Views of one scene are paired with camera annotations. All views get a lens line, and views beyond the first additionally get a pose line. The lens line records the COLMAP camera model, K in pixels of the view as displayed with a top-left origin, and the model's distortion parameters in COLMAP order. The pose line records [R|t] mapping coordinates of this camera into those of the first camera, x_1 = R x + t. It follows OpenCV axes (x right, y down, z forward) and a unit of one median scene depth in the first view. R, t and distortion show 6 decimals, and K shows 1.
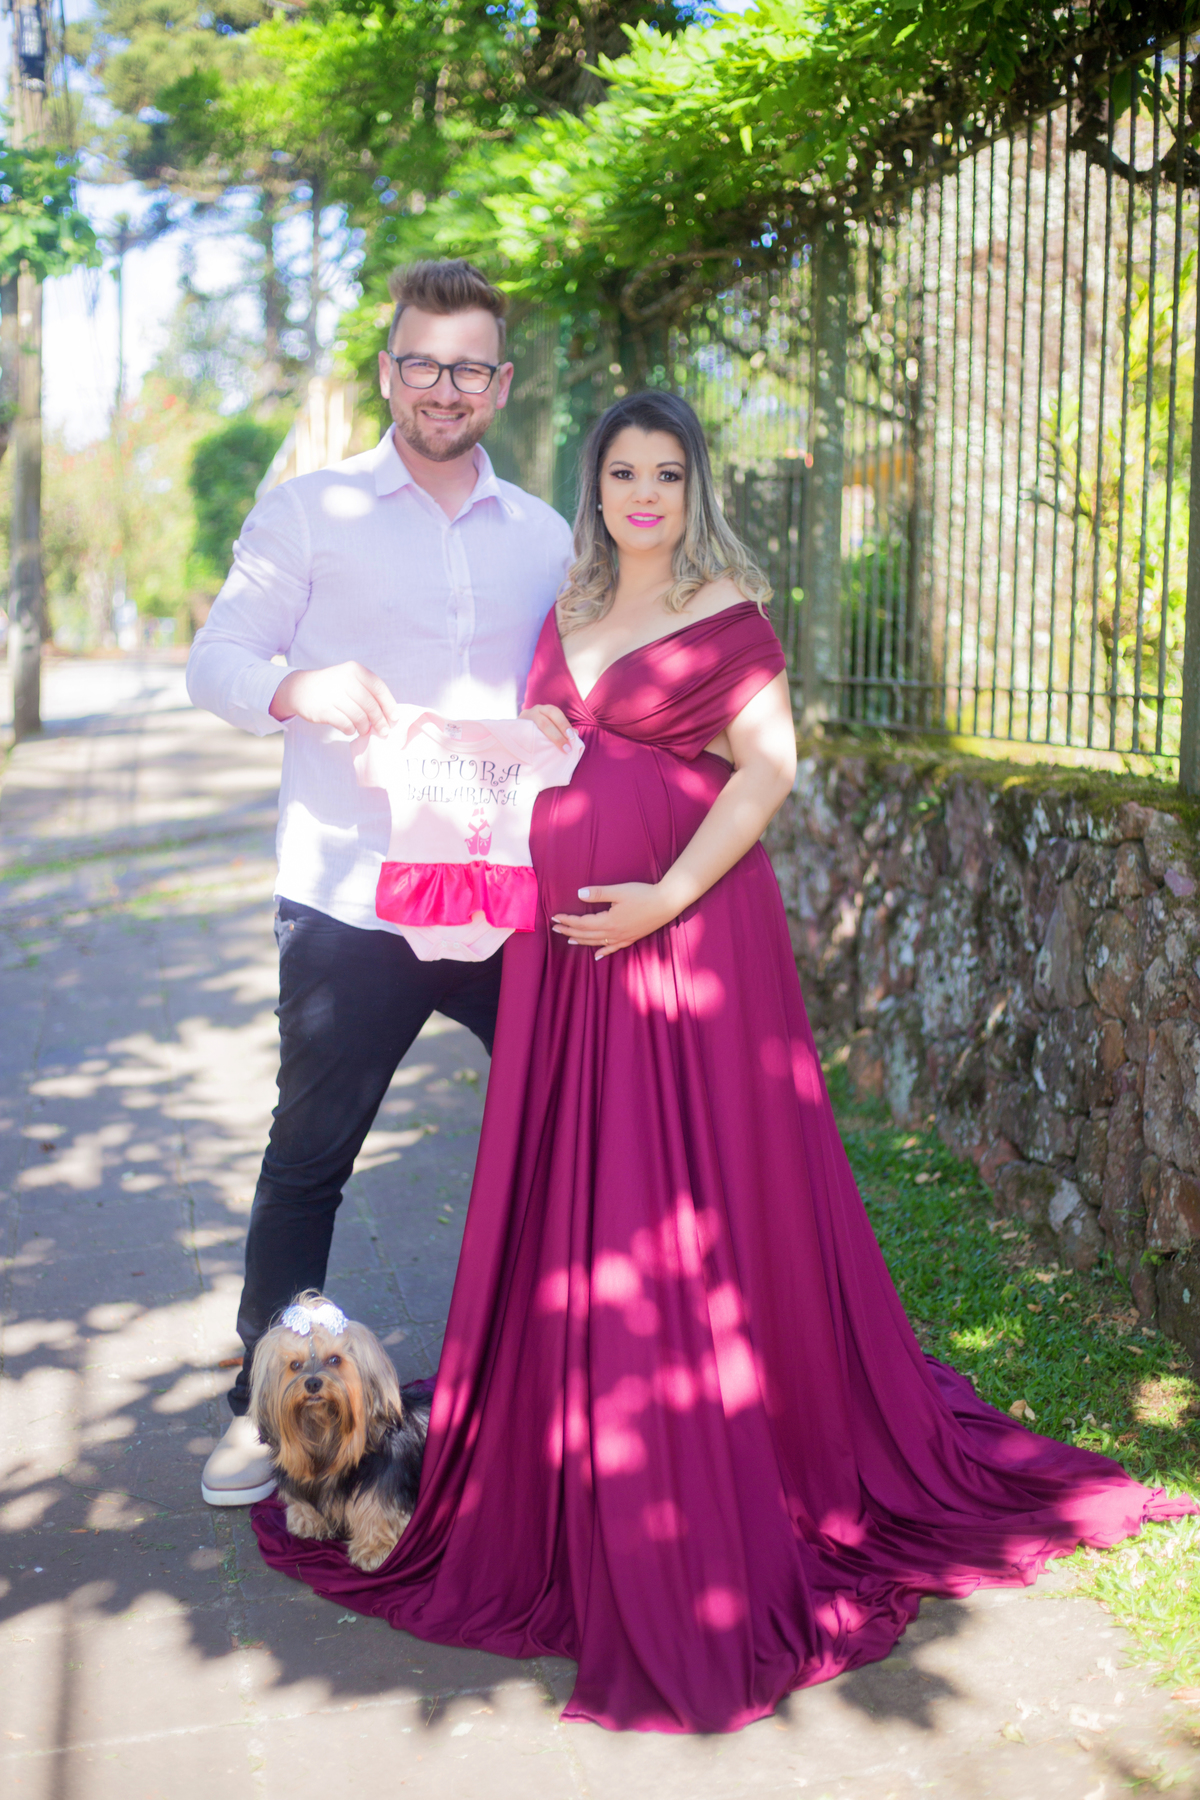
lens RADIAL K [[2711.8, 0, 600.0], [0, 2711.8, 900.0], [0, 0, 1]] dist [-0.078494, -0.049662]
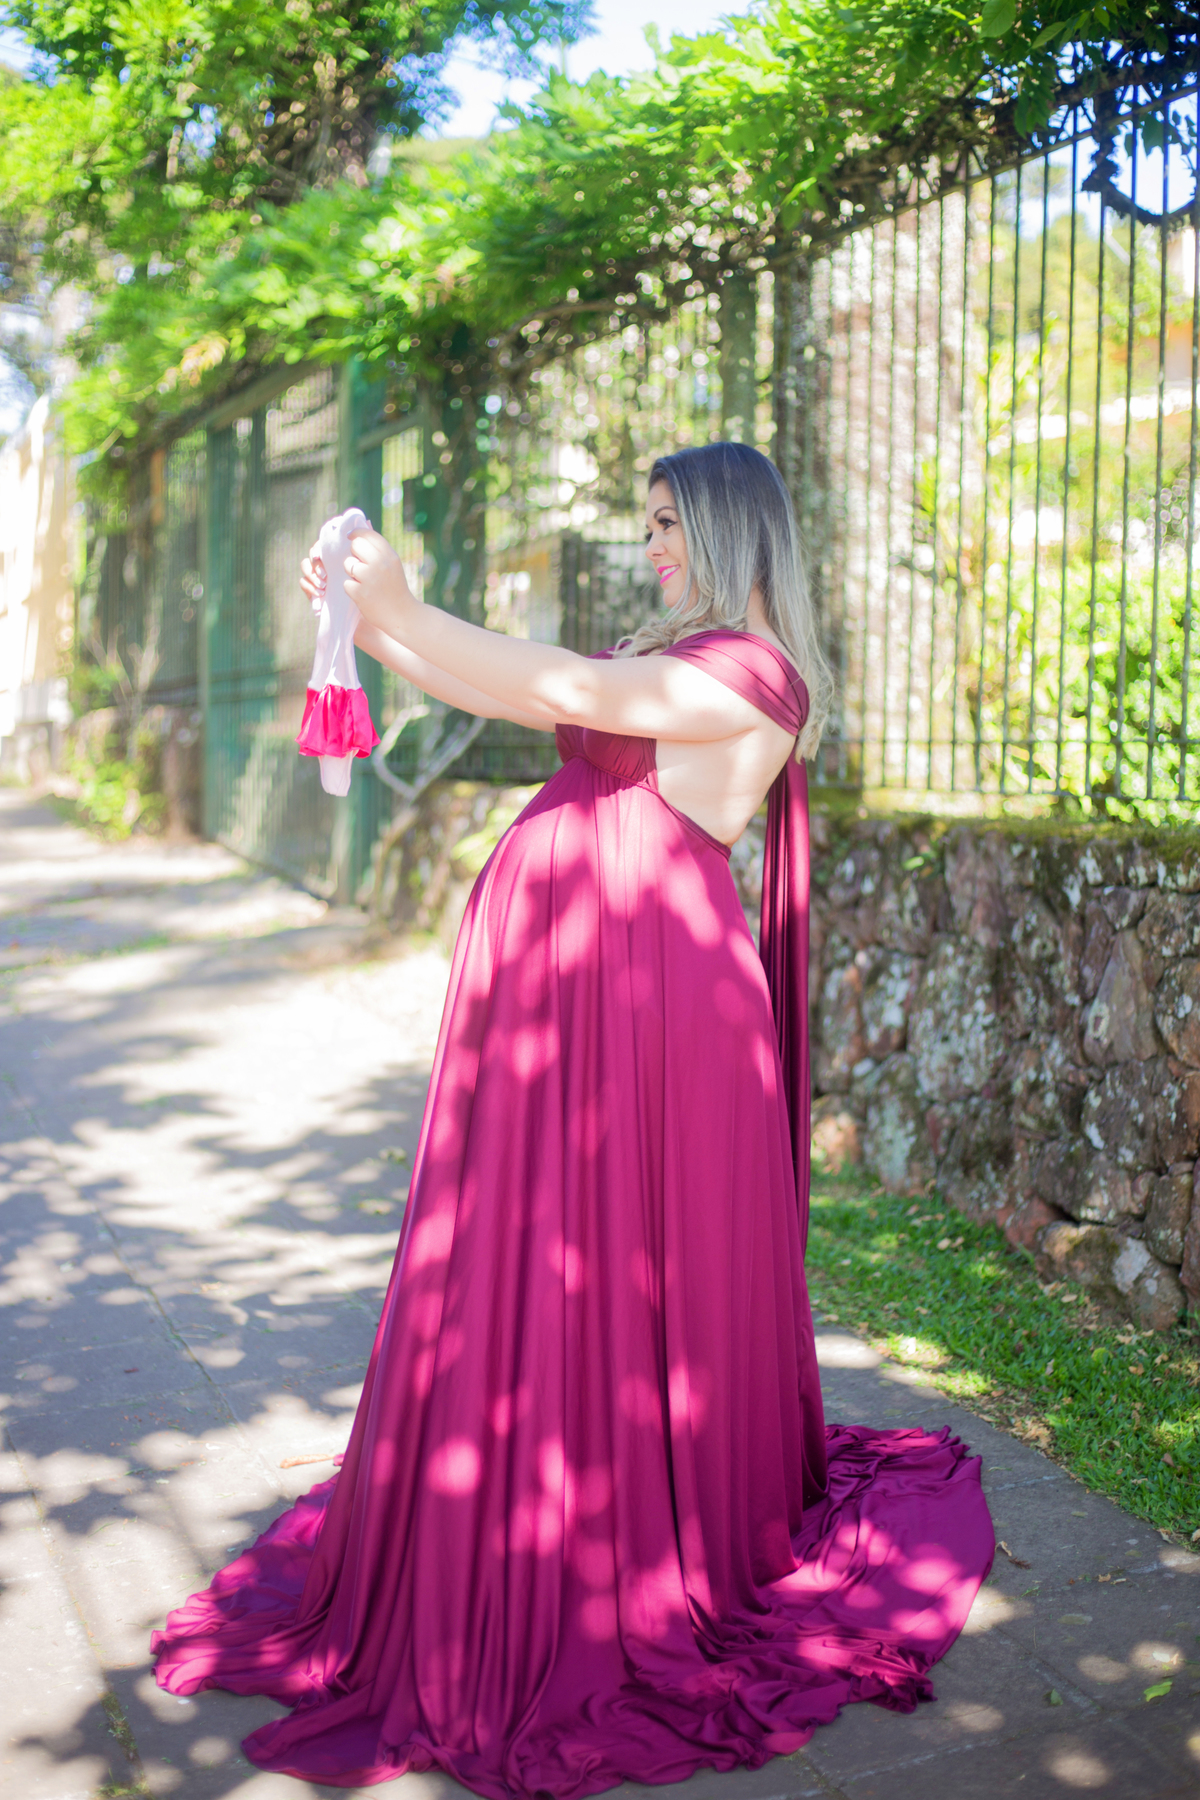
lens RADIAL K [[2711.8, 0, 600.0], [0, 2711.8, 900.0], [0, 0, 1]] dist [-0.078494, -0.049662]
pose [[0.988545, -0.008164, 0.150707, -0.150211], [0.013485, 0.999320, -0.034318, 0.011833], [-0.150324, 0.035957, 0.987983, 0.062085]]
